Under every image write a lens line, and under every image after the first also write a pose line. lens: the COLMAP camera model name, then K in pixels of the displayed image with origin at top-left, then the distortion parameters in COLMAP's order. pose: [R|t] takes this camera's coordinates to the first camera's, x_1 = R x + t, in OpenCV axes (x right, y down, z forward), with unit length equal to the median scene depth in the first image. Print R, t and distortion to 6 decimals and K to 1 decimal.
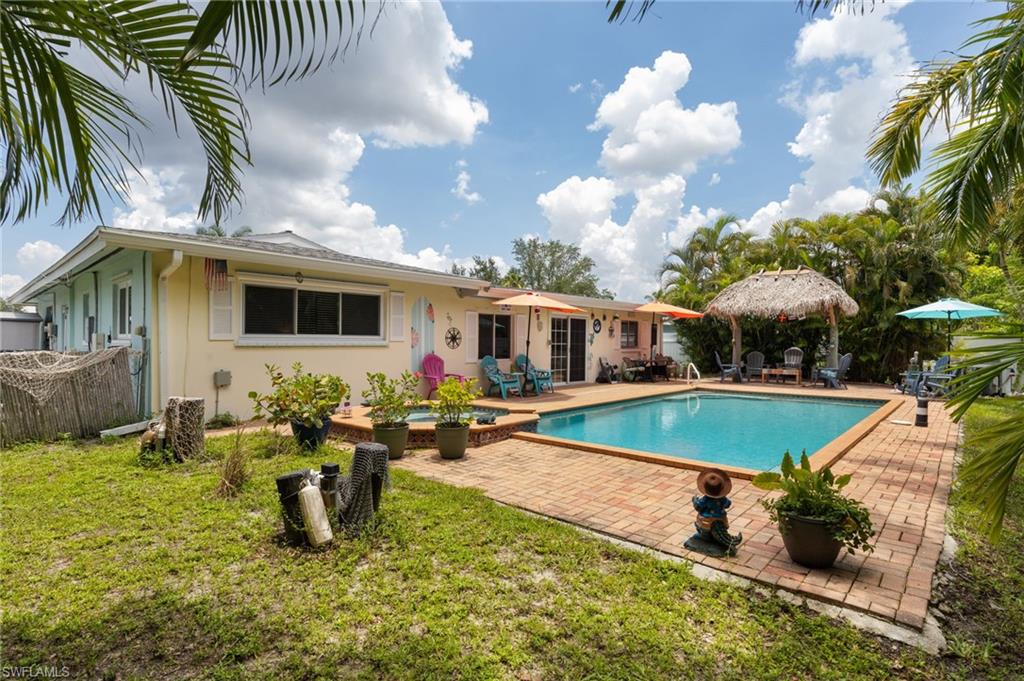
lens RADIAL K [[498.6, 0, 507.9], [0, 498.6, 351.3], [0, 0, 1]] dist [-0.000049, -0.000537]
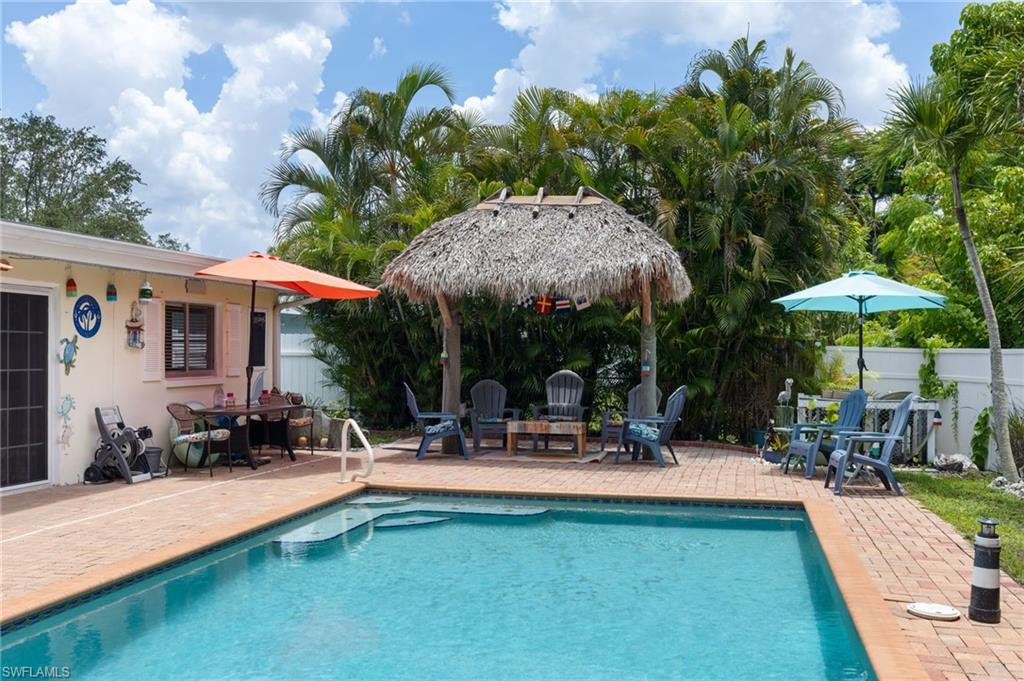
lens RADIAL K [[976.6, 0, 512.0], [0, 976.6, 340.5], [0, 0, 1]] dist [0.047923, -0.003894]
pose [[0.864145, 0.002032, 0.503239, 0.086155], [0.009410, 0.999752, -0.020196, -0.016858], [-0.503155, 0.022188, 0.863911, 0.257345]]
